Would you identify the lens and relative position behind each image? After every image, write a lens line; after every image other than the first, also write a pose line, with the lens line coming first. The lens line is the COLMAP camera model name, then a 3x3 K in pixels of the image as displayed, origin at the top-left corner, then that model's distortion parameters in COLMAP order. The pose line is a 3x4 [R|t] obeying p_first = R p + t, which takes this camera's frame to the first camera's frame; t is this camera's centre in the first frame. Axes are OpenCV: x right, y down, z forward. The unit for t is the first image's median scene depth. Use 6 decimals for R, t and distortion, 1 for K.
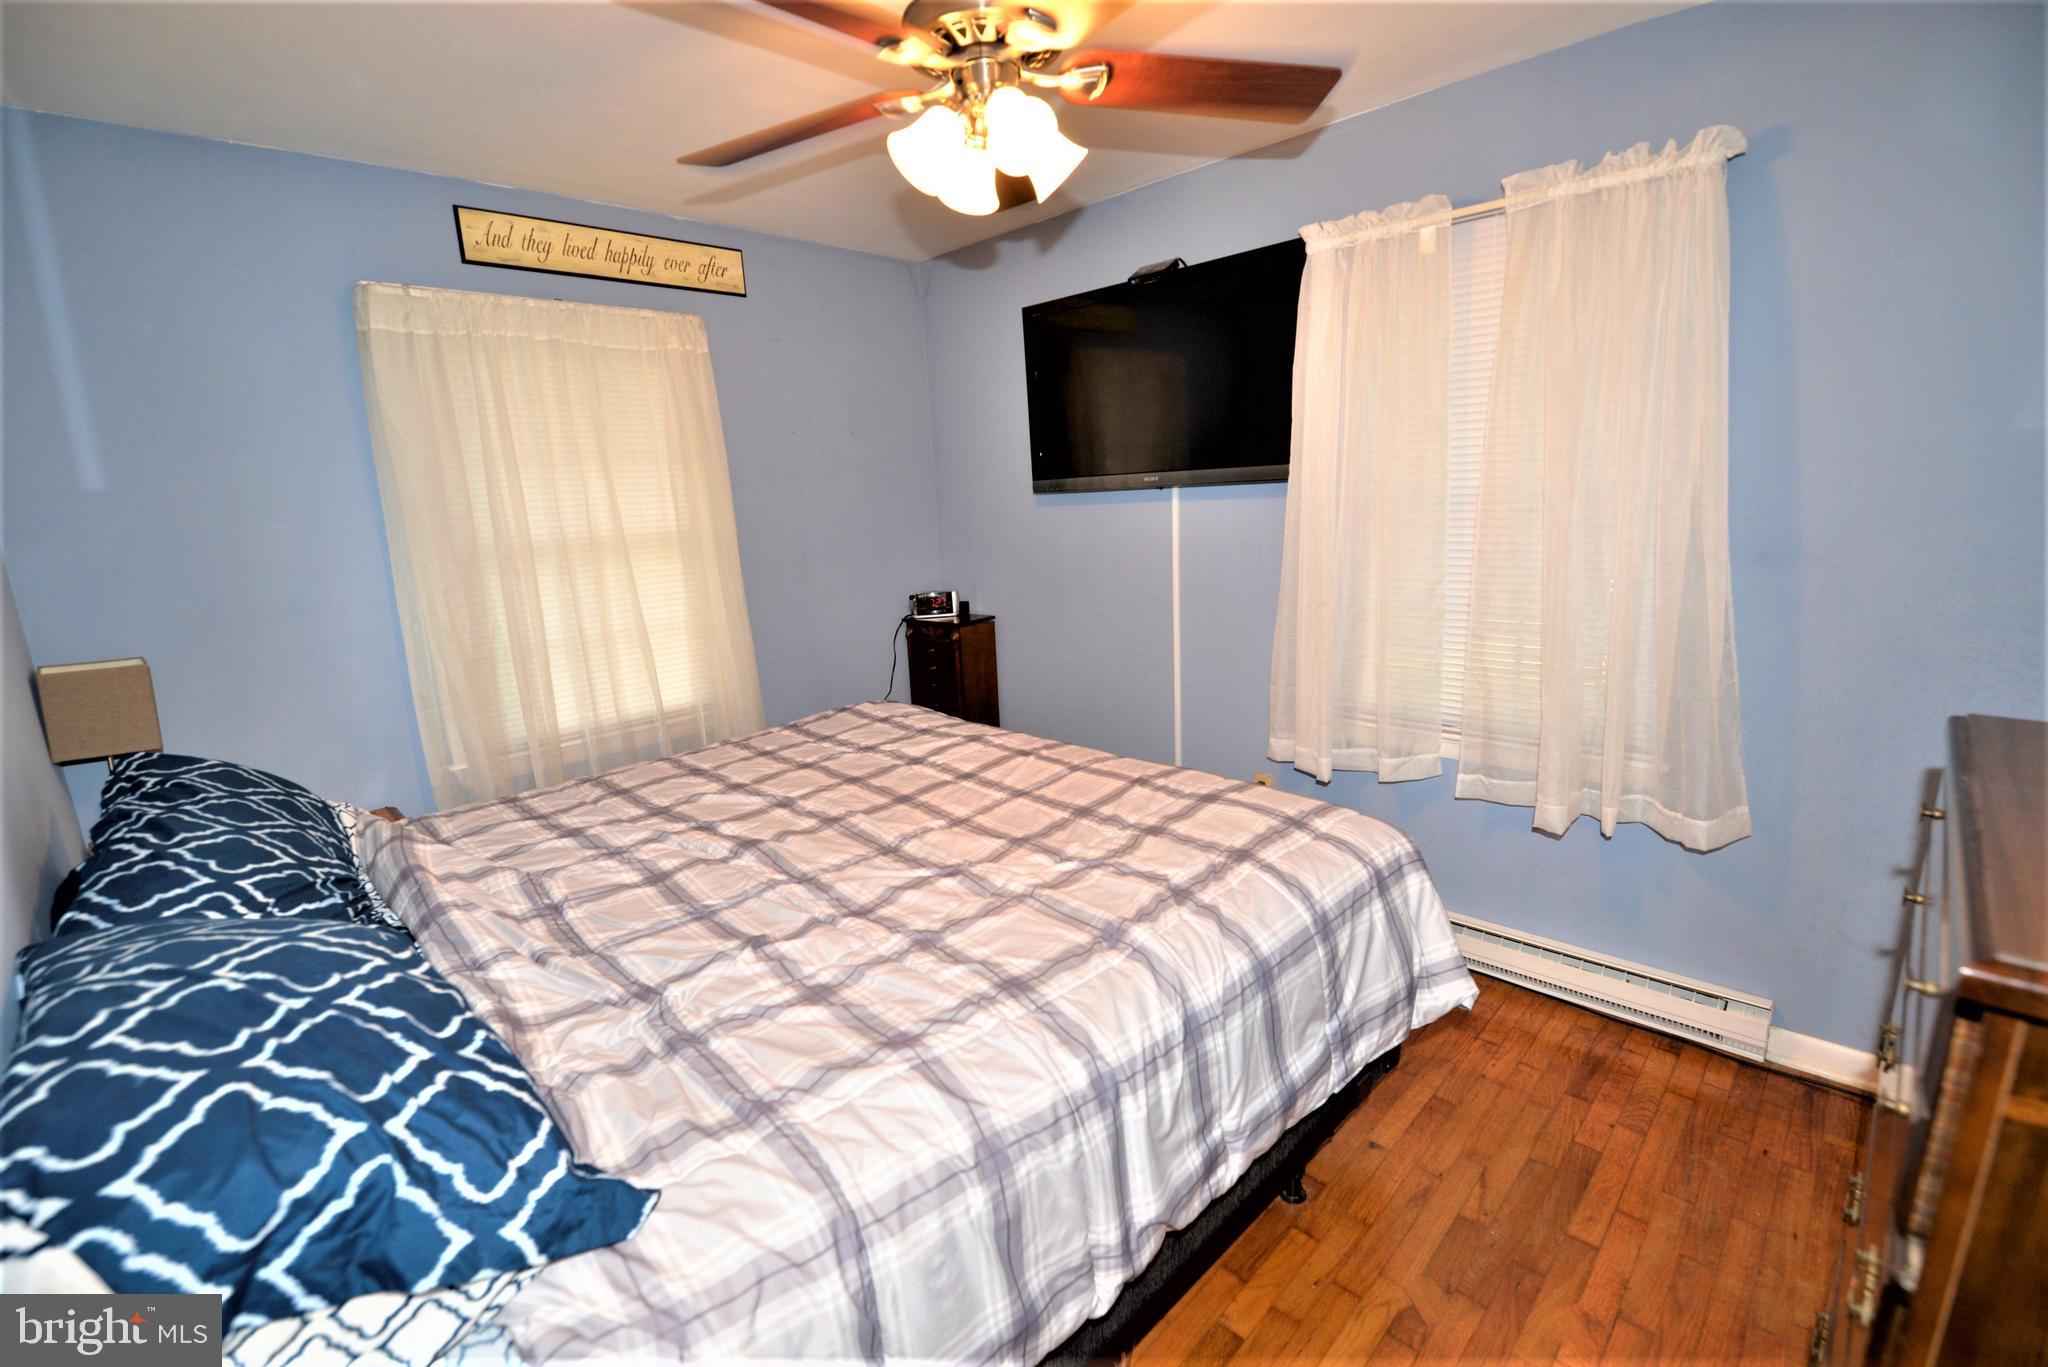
lens RADIAL K [[887.4, 0, 1016.9], [0, 887.4, 700.8], [0, 0, 1]] dist [0.001319, -0.008877]
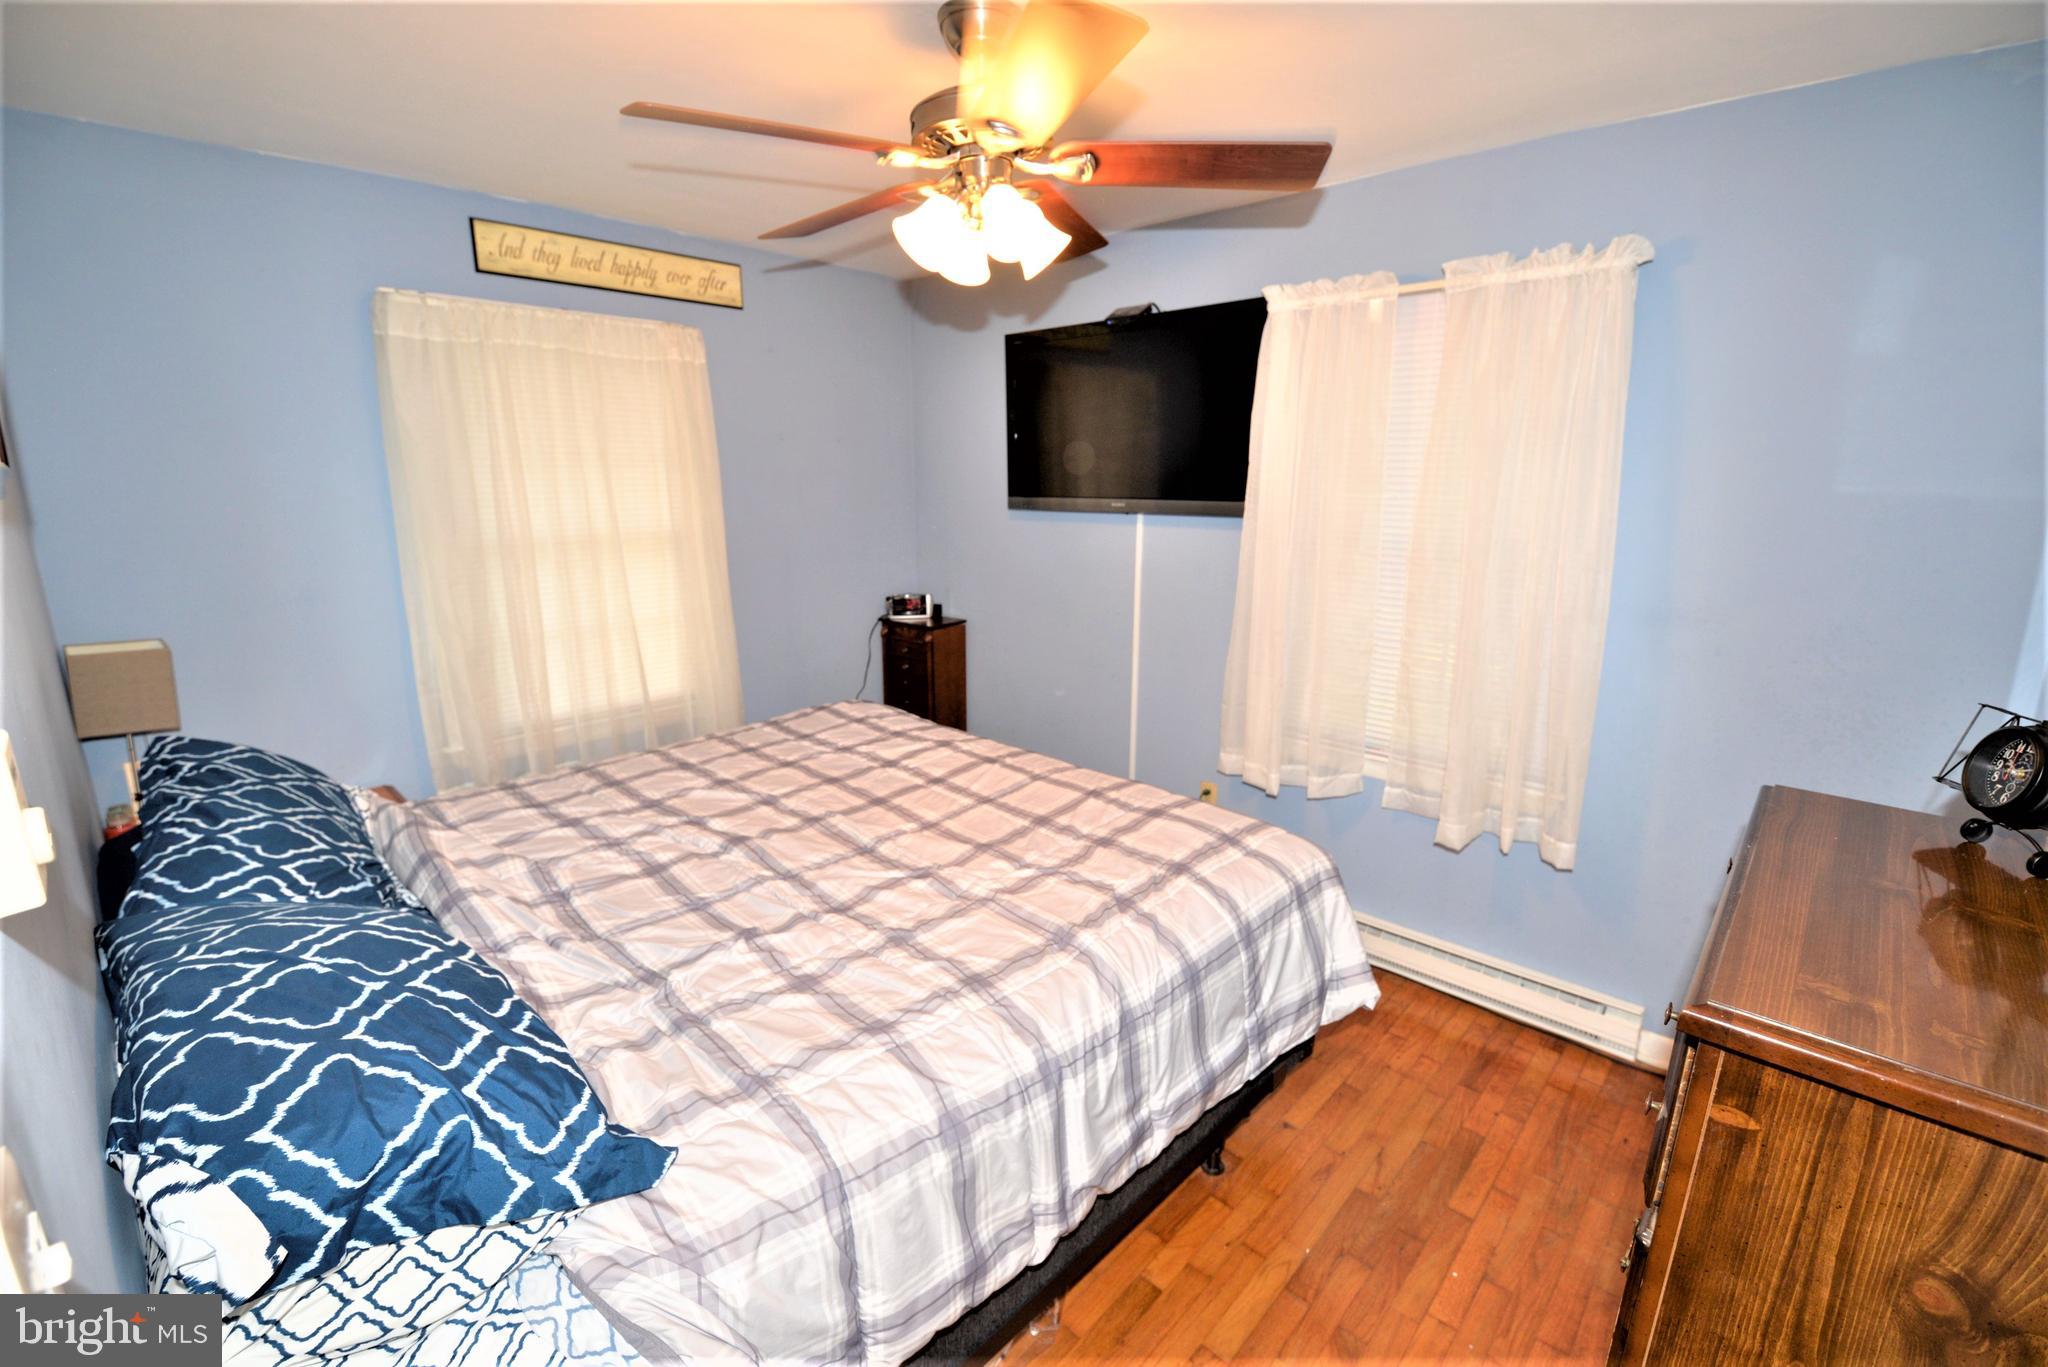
lens RADIAL K [[887.2, 0, 1012.5], [0, 887.2, 688.0], [0, 0, 1]] dist [-0.000846, -0.009234]
pose [[0.998457, 0.041799, 0.036557, -0.011801], [-0.042264, 0.999034, 0.012023, -0.066105], [-0.036019, -0.013549, 0.999259, -0.130635]]
